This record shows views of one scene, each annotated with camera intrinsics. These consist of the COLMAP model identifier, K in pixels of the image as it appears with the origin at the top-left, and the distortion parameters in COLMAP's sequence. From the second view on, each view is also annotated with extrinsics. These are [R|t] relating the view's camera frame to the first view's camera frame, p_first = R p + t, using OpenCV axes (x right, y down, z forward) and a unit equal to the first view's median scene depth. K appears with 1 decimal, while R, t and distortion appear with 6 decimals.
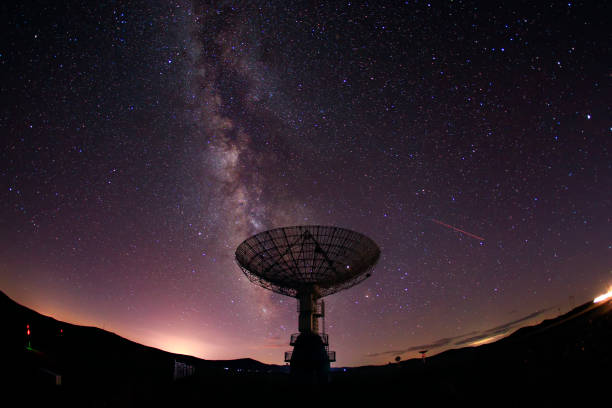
lens RADIAL K [[1089.5, 0, 306.6], [0, 1089.5, 202.6], [0, 0, 1]] dist [0.052800, 0.000000]
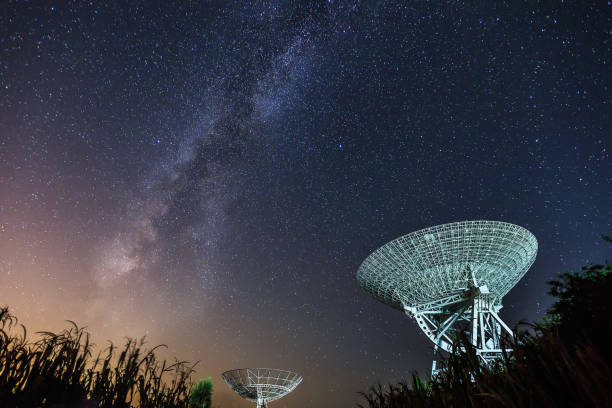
lens RADIAL K [[284.0, 0, 292.3], [0, 284.0, 209.5], [0, 0, 1]] dist [0.007602, 0.000699]
pose [[0.756781, 0.653211, 0.024463, -0.000330], [-0.508366, 0.611671, -0.606153, 0.002558], [-0.410910, 0.446289, 0.794971, 0.748519]]
